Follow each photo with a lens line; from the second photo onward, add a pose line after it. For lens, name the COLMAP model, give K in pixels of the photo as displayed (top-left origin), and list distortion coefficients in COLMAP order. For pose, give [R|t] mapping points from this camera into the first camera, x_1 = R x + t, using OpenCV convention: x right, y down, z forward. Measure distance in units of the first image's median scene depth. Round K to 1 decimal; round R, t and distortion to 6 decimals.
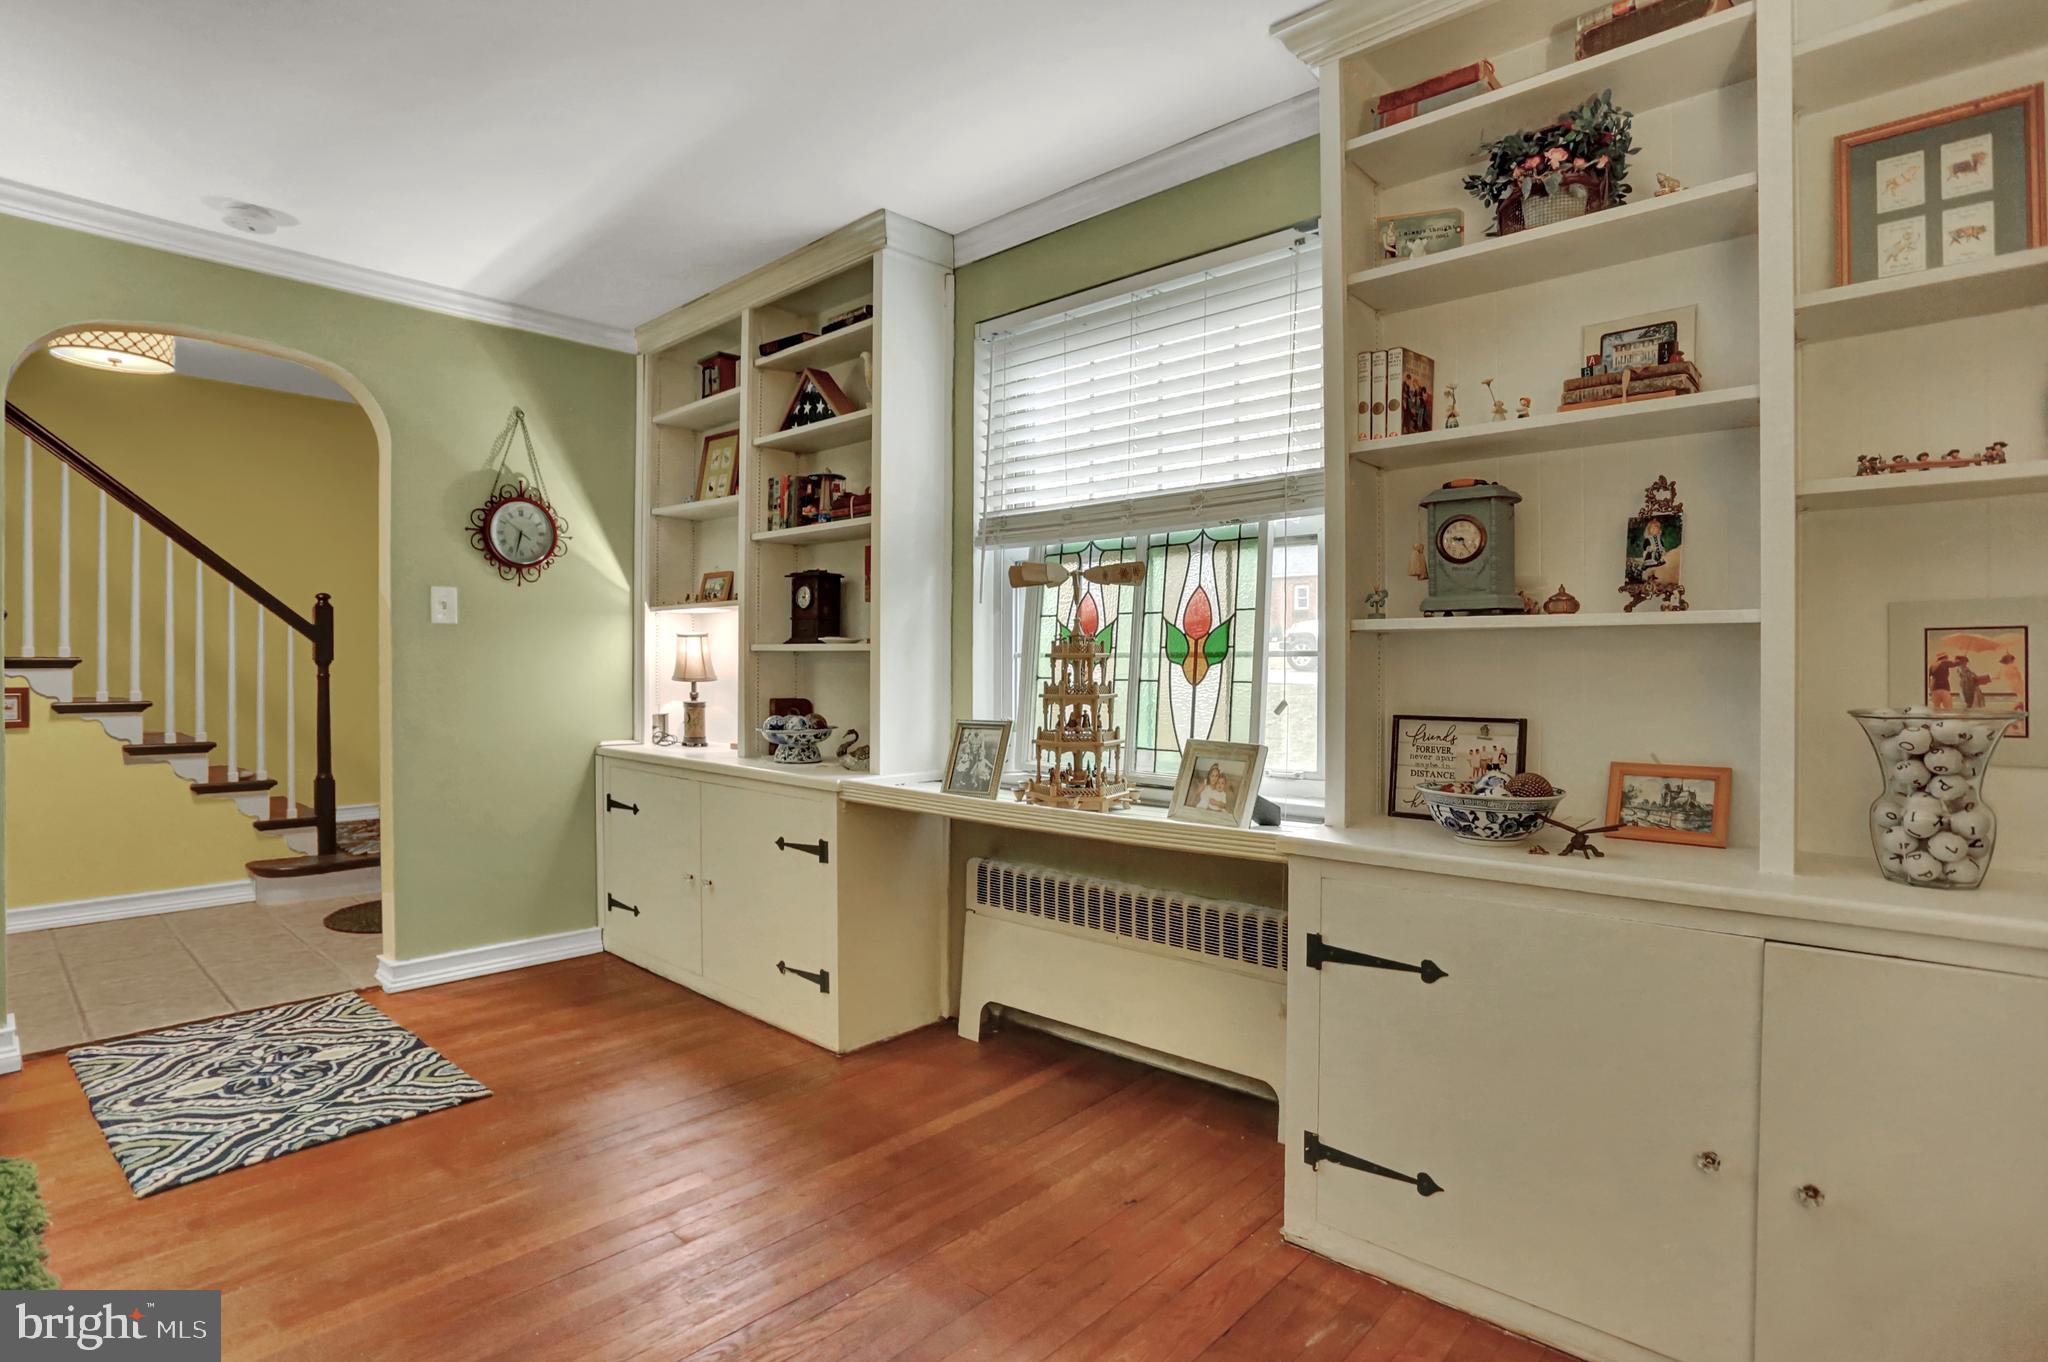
lens RADIAL K [[1013.9, 0, 1020.1], [0, 1013.9, 679.2], [0, 0, 1]] dist [-0.072080, 0.028028]
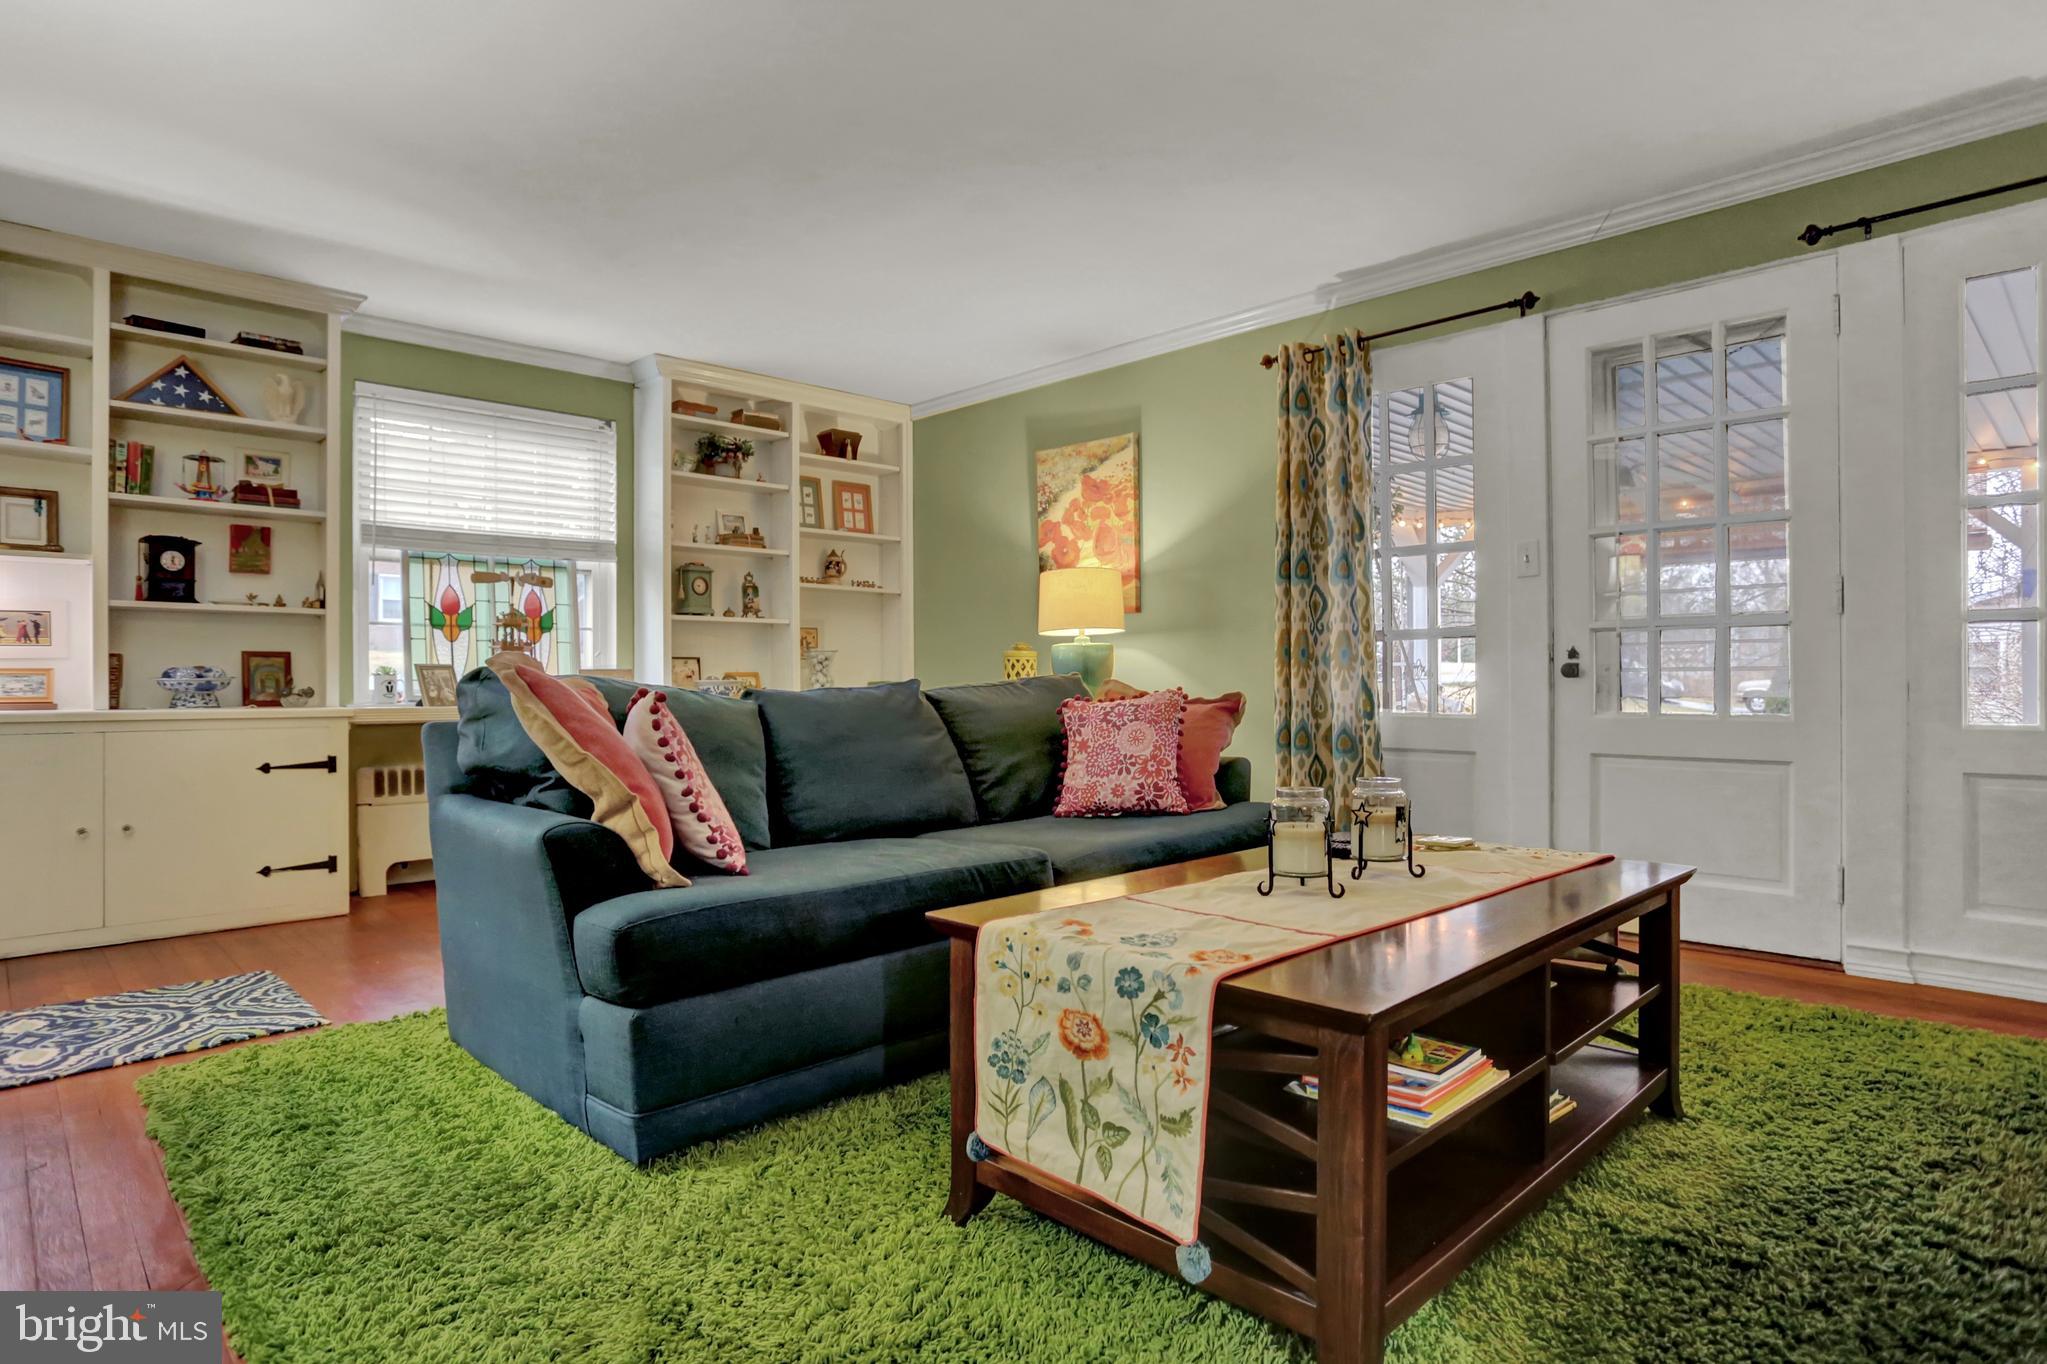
lens RADIAL K [[1107.2, 0, 1023.5], [0, 1107.2, 682.0], [0, 0, 1]] dist [-0.000887, -0.000371]
pose [[0.059948, -0.008020, 0.998169, -1.159933], [0.017060, 0.999830, 0.007009, 0.049442], [-0.998056, 0.016608, 0.060075, 0.004349]]
